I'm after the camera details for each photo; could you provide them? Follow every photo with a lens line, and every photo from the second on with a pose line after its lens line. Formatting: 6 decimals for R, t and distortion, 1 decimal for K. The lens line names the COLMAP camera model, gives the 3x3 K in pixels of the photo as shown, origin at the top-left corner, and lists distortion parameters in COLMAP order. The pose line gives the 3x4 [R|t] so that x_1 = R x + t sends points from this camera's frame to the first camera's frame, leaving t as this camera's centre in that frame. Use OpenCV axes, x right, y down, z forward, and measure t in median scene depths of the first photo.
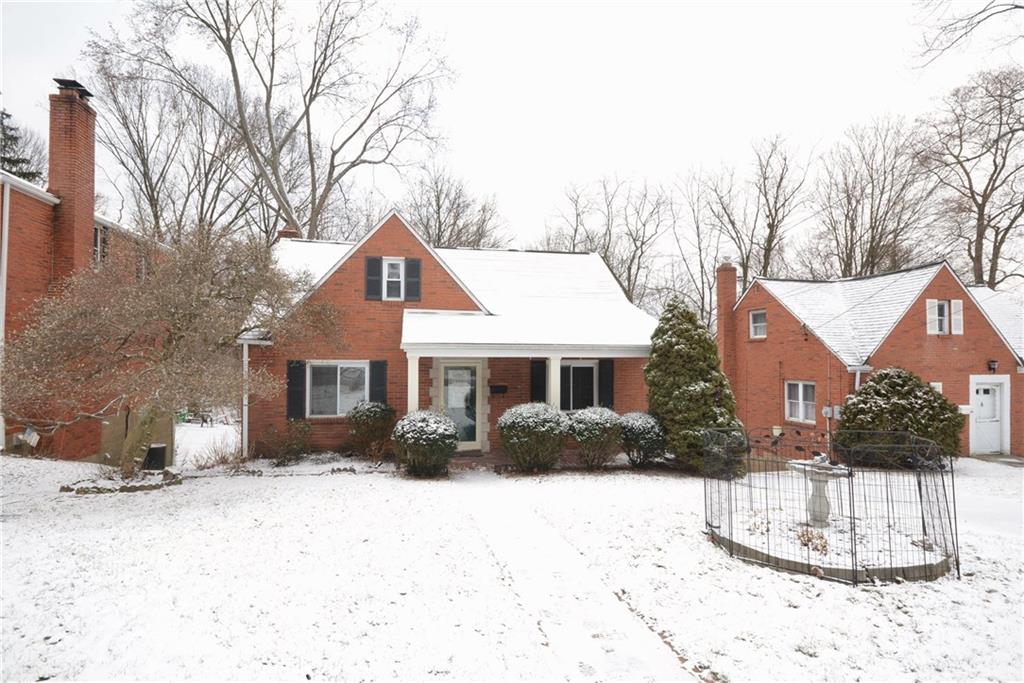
lens RADIAL K [[511.6, 0, 506.5], [0, 511.6, 343.0], [0, 0, 1]] dist [0.011966, 0.000117]
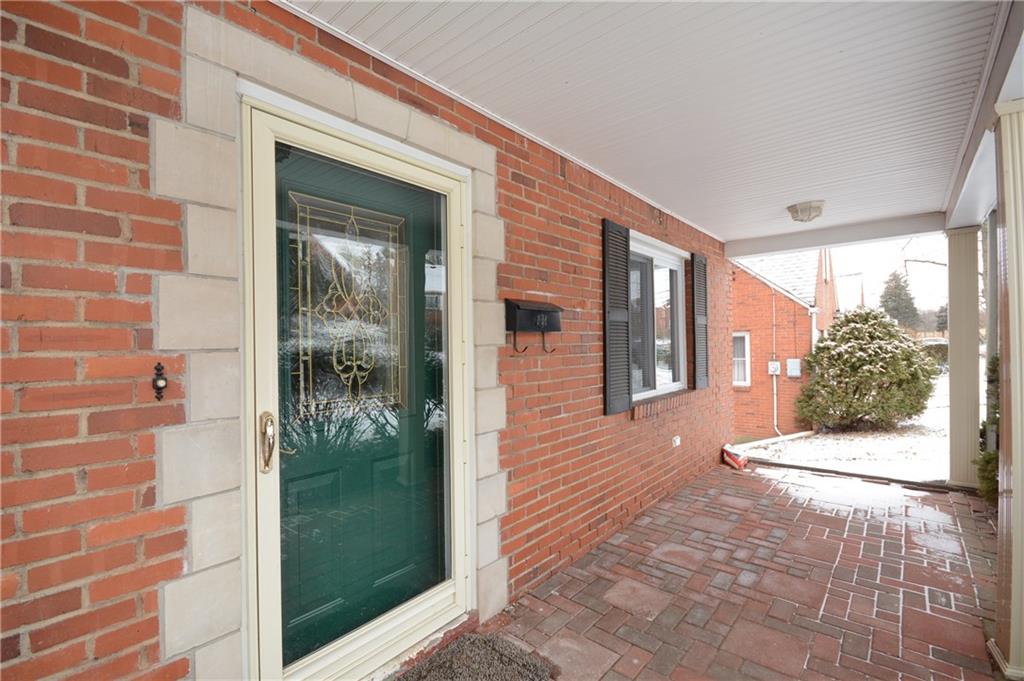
lens RADIAL K [[450.0, 0, 507.5], [0, 450.0, 344.3], [0, 0, 1]] dist [-0.000584, -0.009673]
pose [[0.785430, -0.012138, 0.618831, -0.150457], [-0.004476, 0.999670, 0.025288, 0.100423], [-0.618934, -0.022632, 0.785117, 0.871849]]
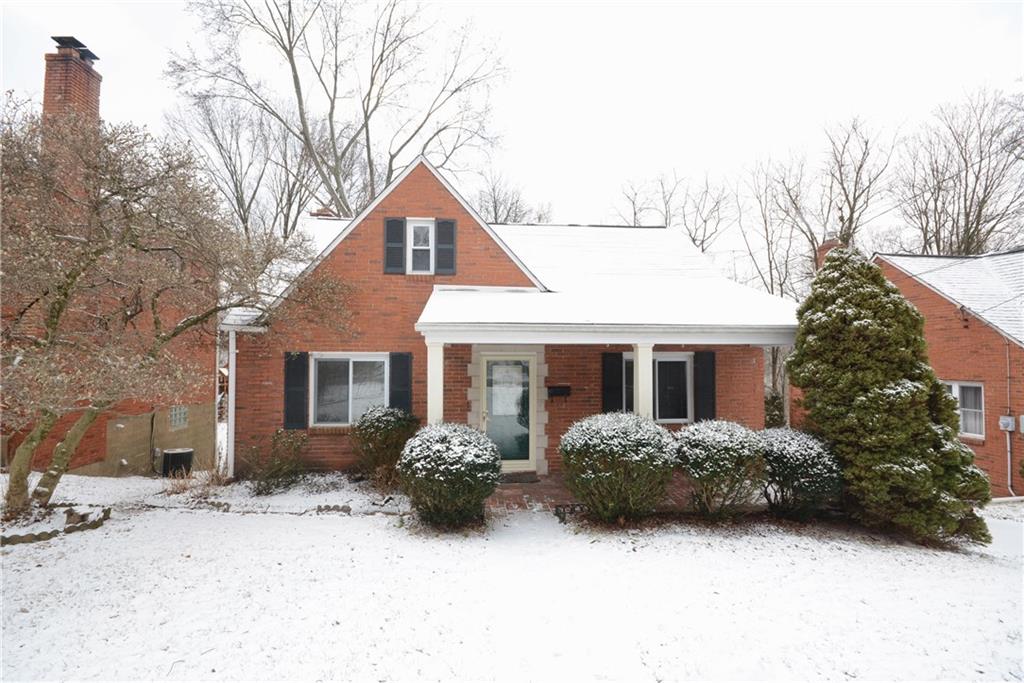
lens RADIAL K [[476.9, 0, 516.3], [0, 476.9, 345.4], [0, 0, 1]] dist [0.003536, 0.000857]
pose [[0.995436, -0.004679, -0.095318, -0.011219], [0.004403, 0.999985, -0.003107, 0.026366], [0.095331, 0.002673, 0.995442, 0.306785]]
